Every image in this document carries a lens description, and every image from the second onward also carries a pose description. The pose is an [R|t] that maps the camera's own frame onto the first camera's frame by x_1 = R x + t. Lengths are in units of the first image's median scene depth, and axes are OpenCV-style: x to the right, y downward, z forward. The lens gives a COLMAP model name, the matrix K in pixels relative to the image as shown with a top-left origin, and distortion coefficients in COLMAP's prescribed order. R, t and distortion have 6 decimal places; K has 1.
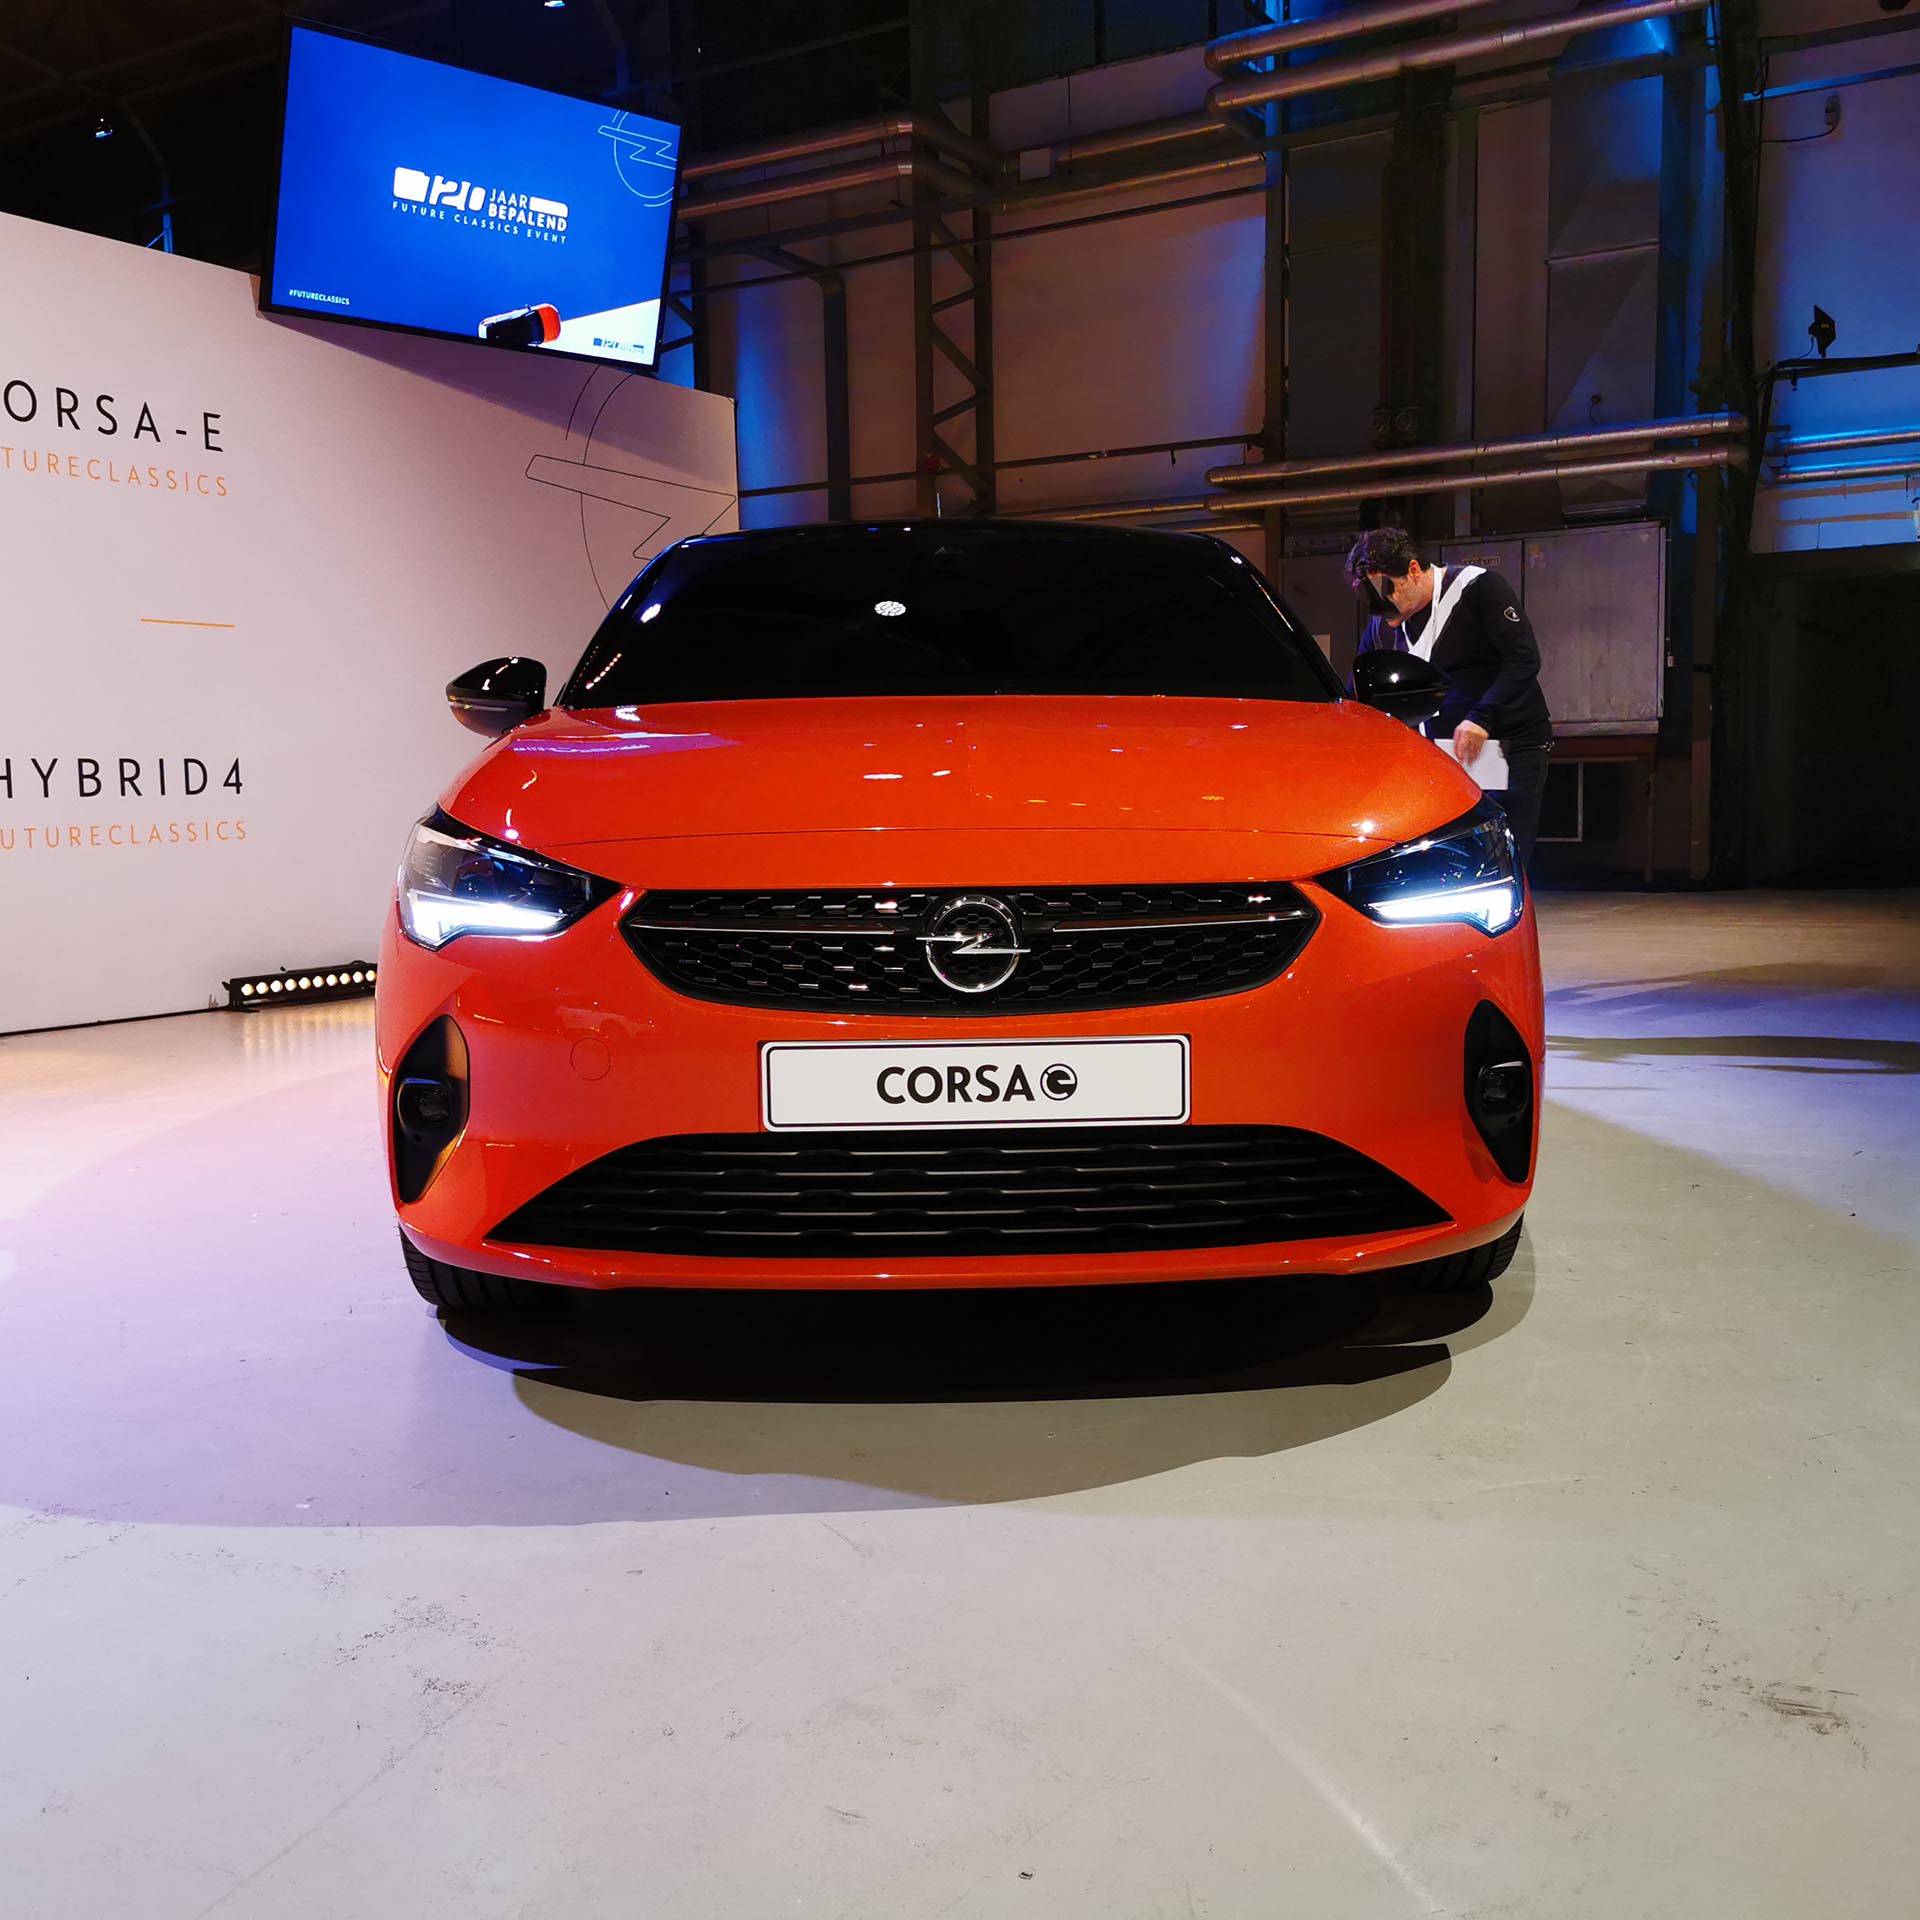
lens RADIAL K [[2023.4, 0, 1029.1], [0, 2023.4, 960.2], [0, 0, 1]] dist [0.097373, -0.168332]
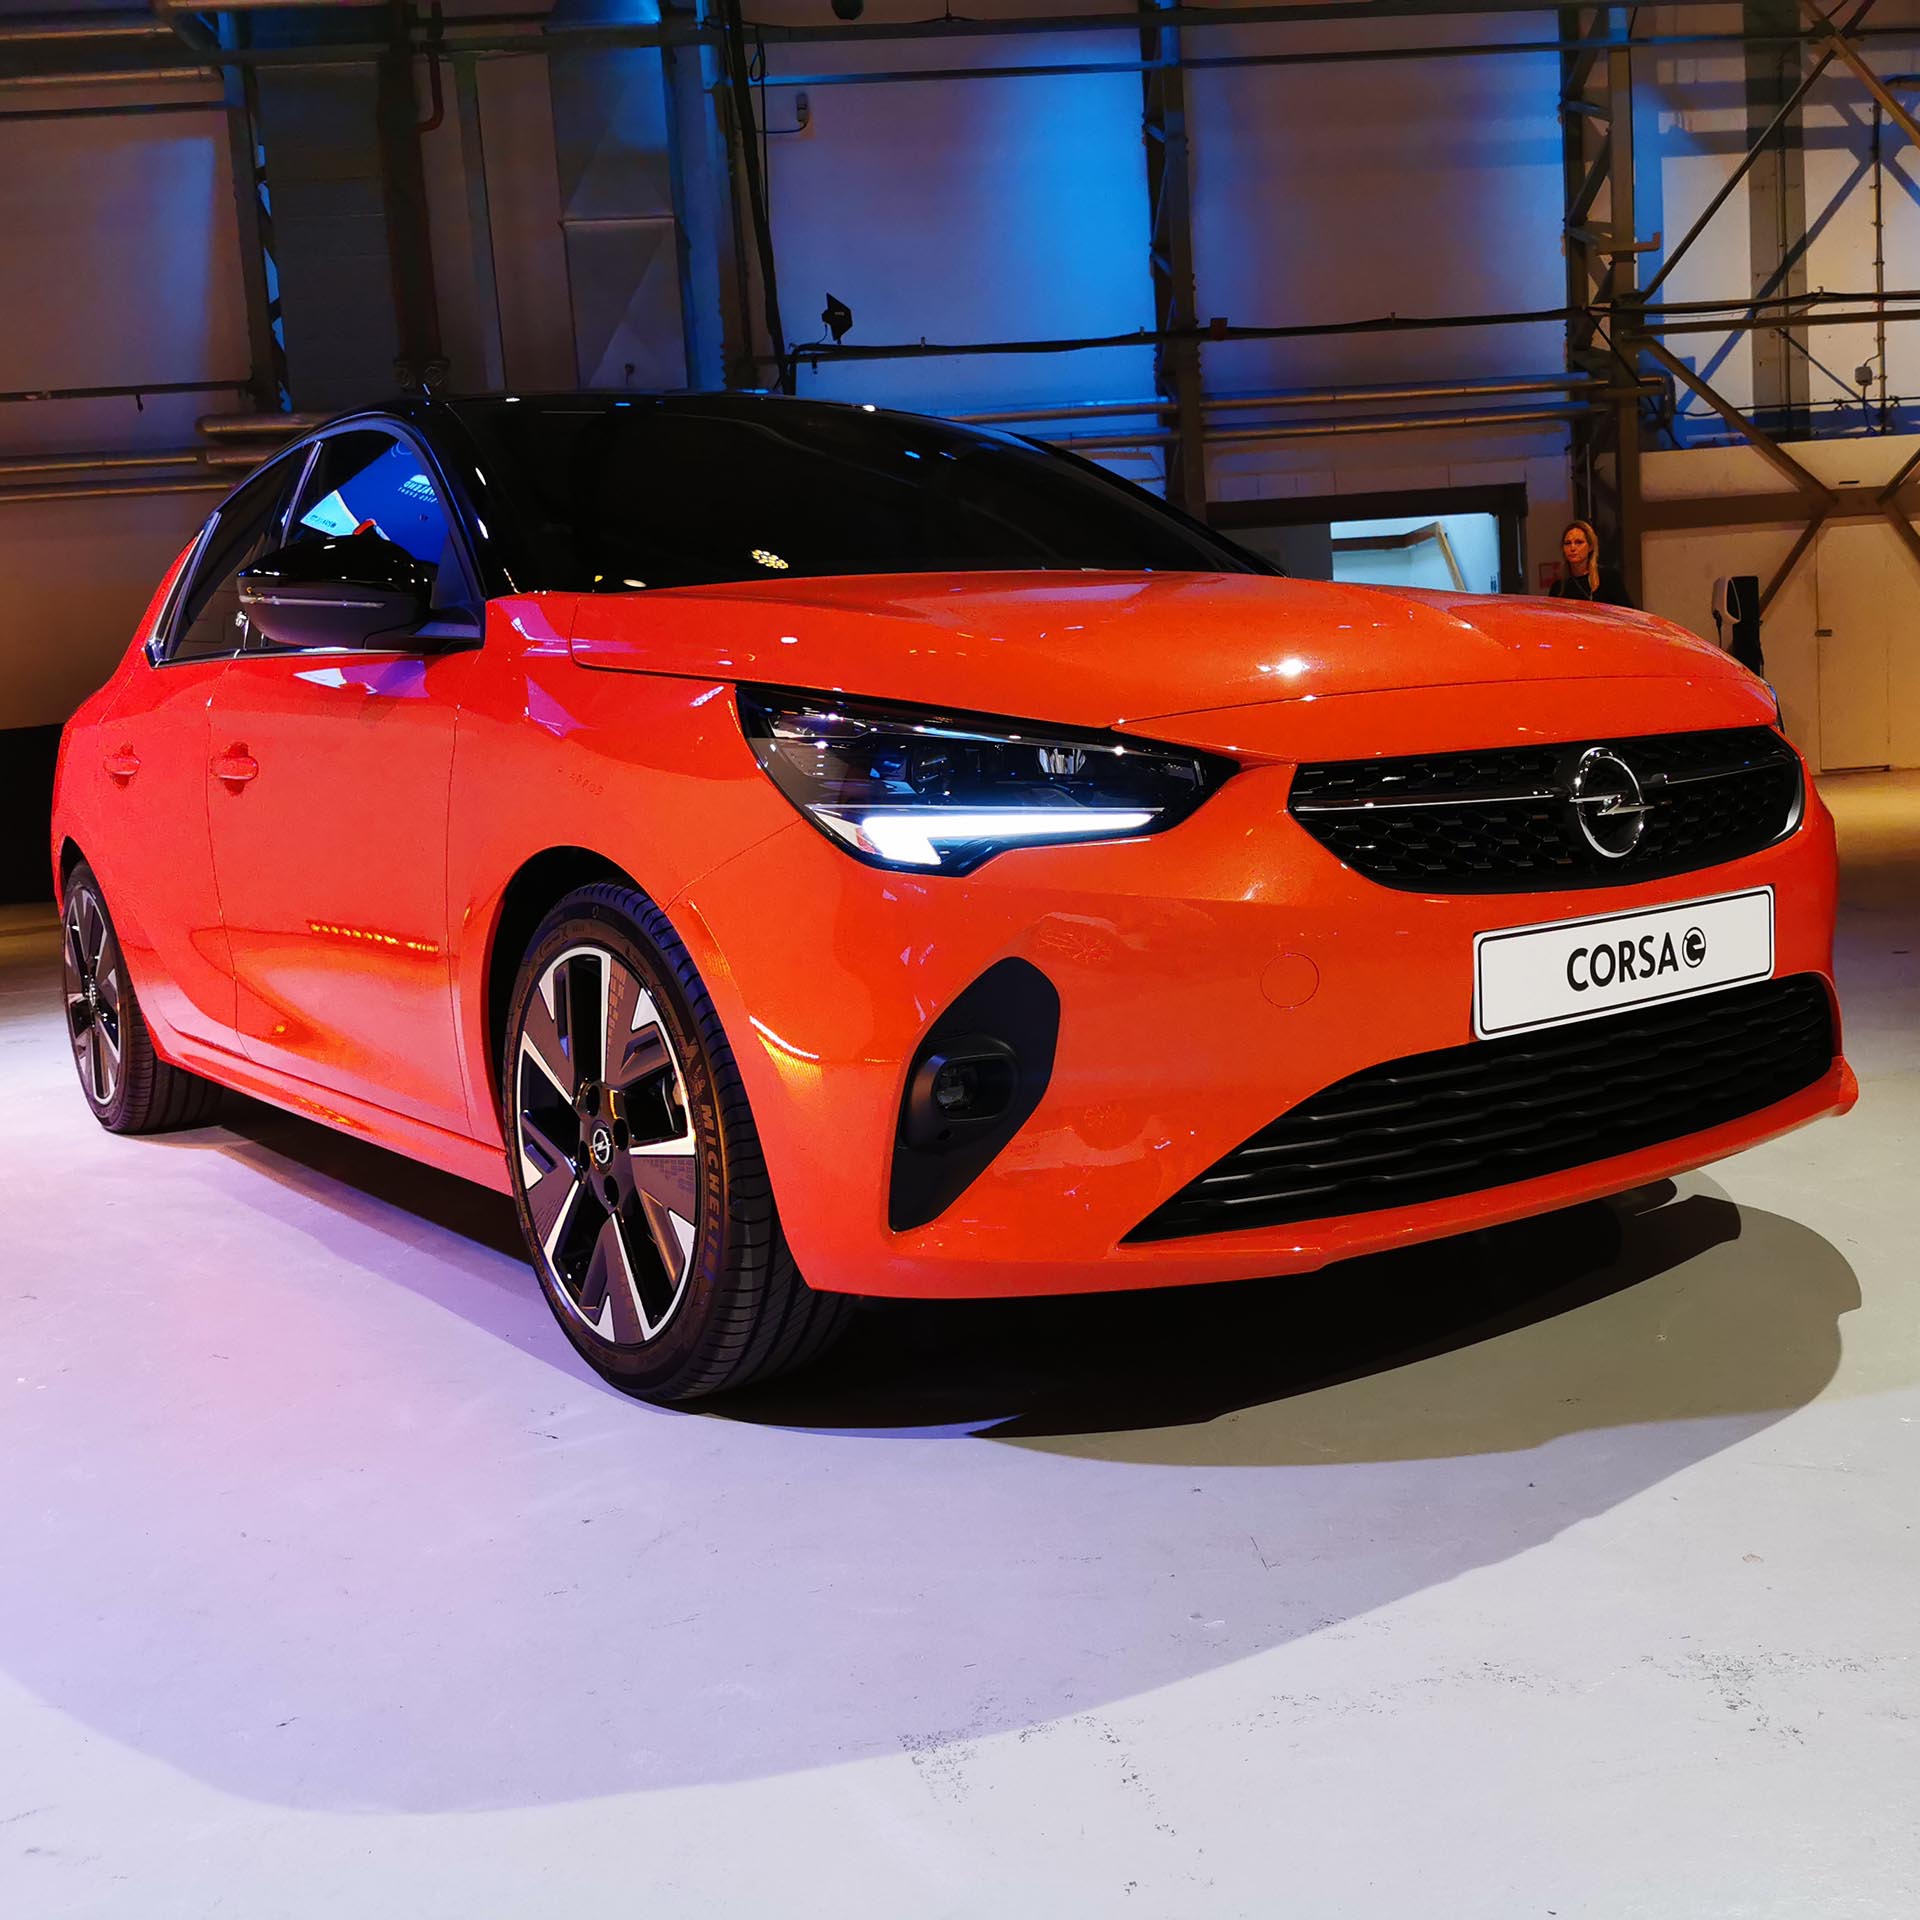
lens RADIAL K [[2023.4, 0, 1029.1], [0, 2023.4, 960.2], [0, 0, 1]] dist [0.097373, -0.168332]
pose [[0.806385, -0.103432, 0.582276, -0.758601], [0.106332, 0.993899, 0.029292, 0.007104], [-0.581753, 0.038294, 0.812463, 0.425442]]
